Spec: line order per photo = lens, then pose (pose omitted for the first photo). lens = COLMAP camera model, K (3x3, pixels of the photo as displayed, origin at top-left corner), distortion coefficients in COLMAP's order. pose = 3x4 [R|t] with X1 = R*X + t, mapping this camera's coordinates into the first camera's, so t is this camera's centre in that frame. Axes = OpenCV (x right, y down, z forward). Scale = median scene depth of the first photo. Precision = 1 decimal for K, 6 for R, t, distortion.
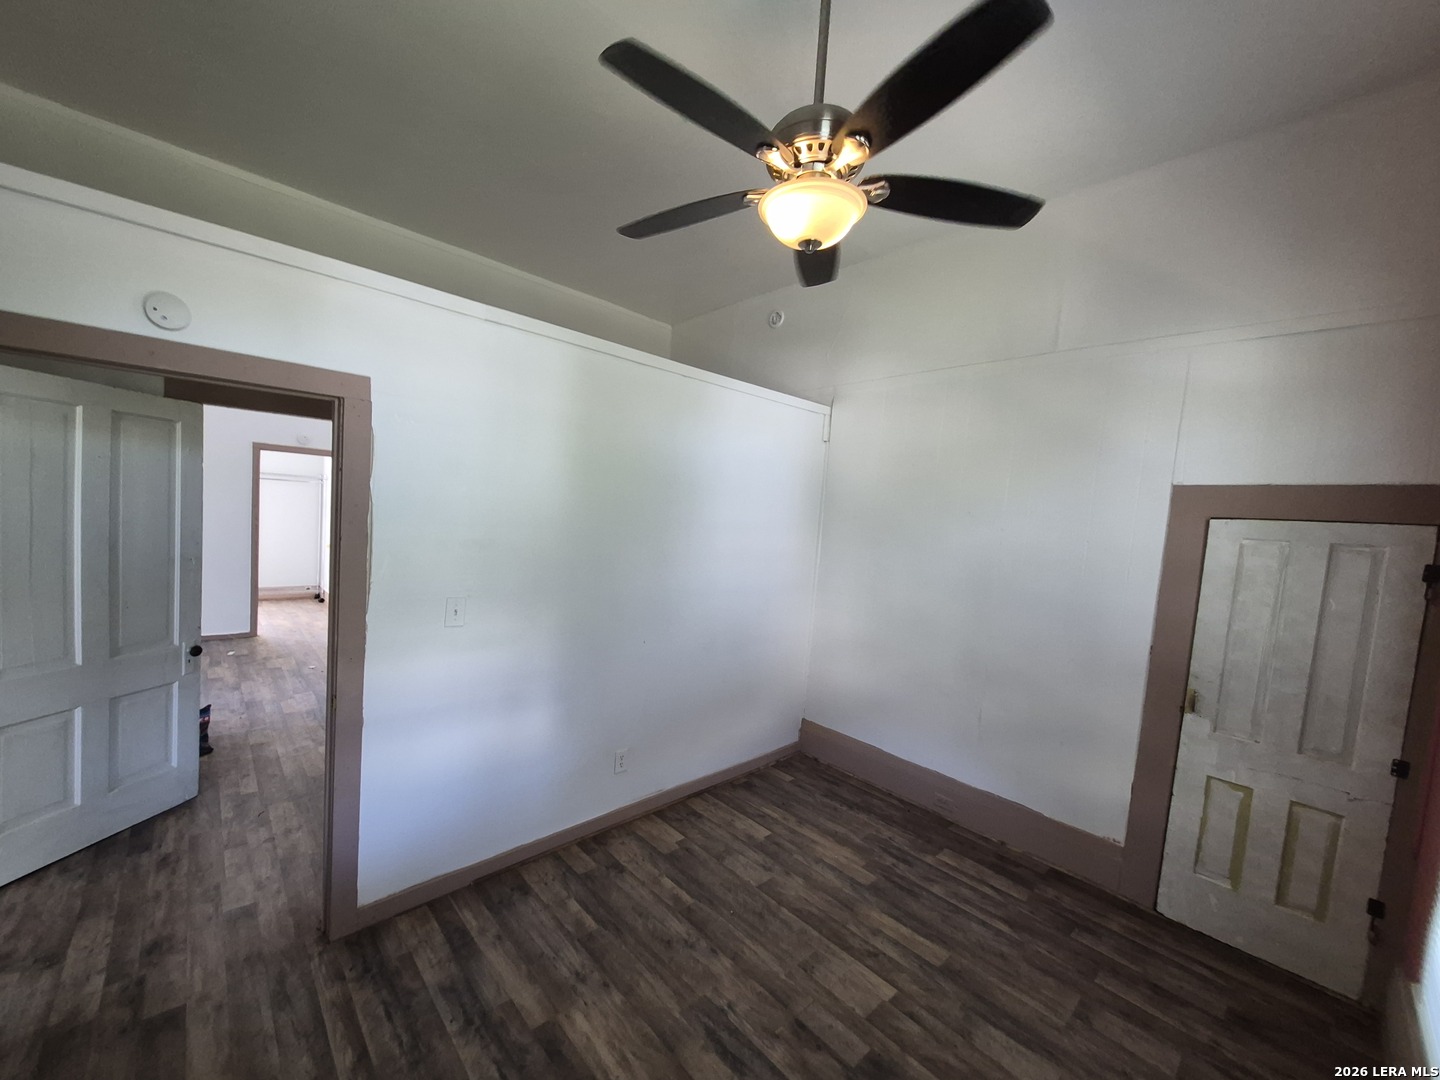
lens RADIAL K [[565.6, 0, 714.8], [0, 565.6, 541.2], [0, 0, 1]] dist [0.002770, -0.000058]
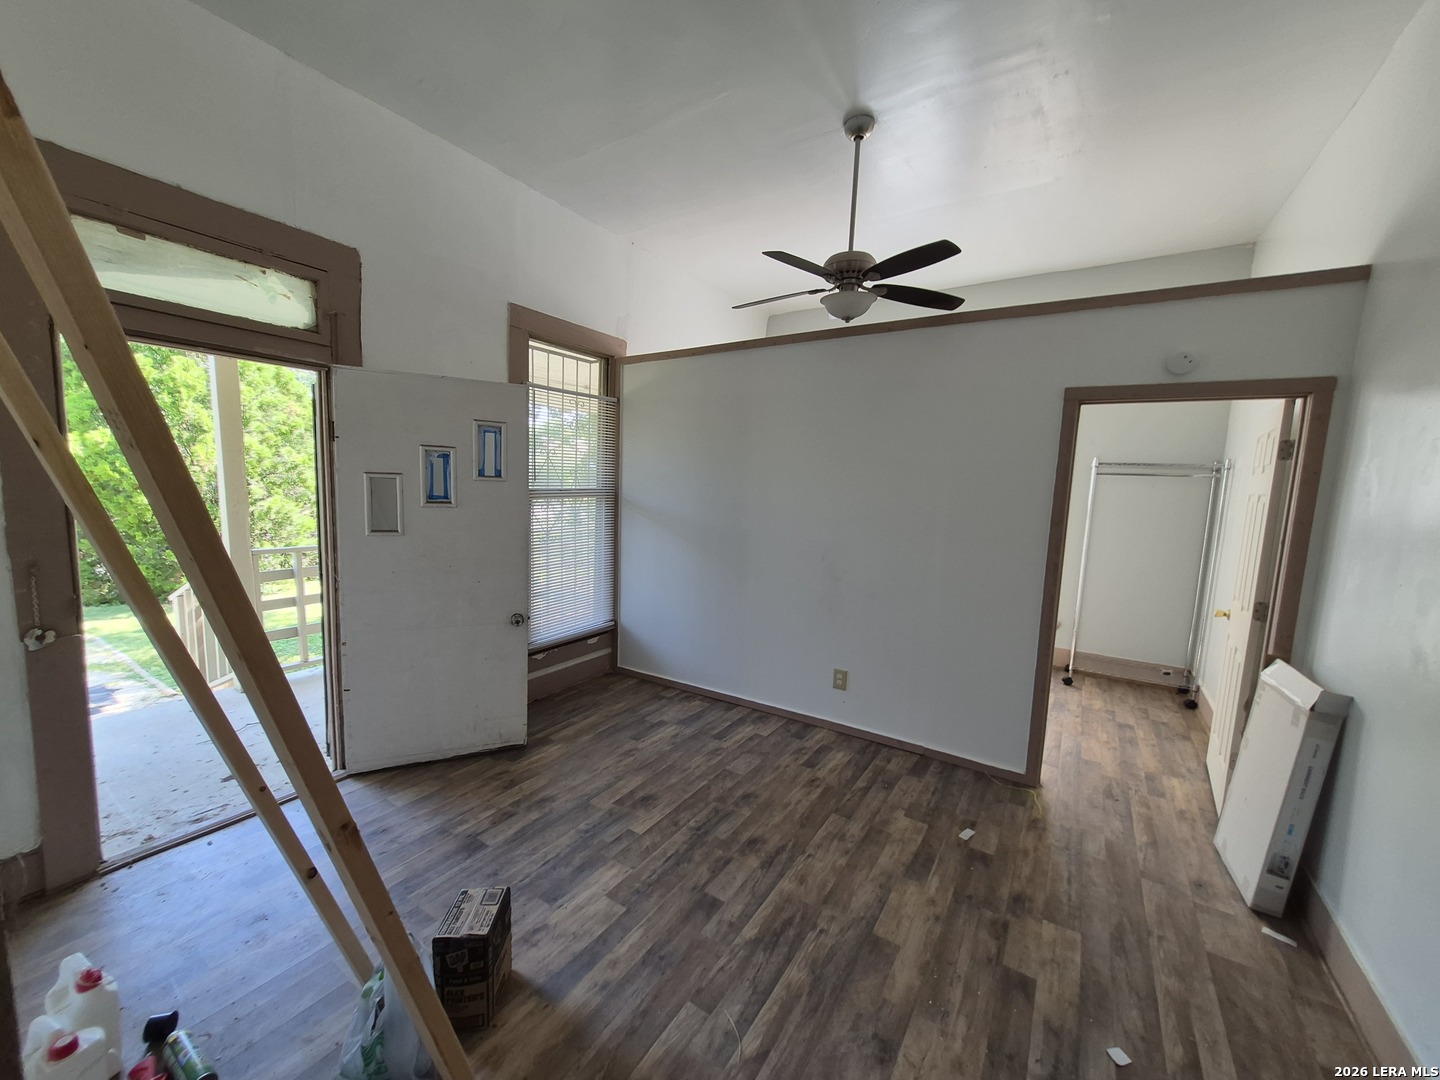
lens RADIAL K [[565.6, 0, 726.7], [0, 565.6, 539.5], [0, 0, 1]] dist [0.002770, -0.000058]
pose [[0.254092, 0.048958, -0.965940, -0.417136], [-0.065373, 0.997303, 0.033352, -0.043445], [0.964968, 0.054672, 0.256607, 0.606802]]
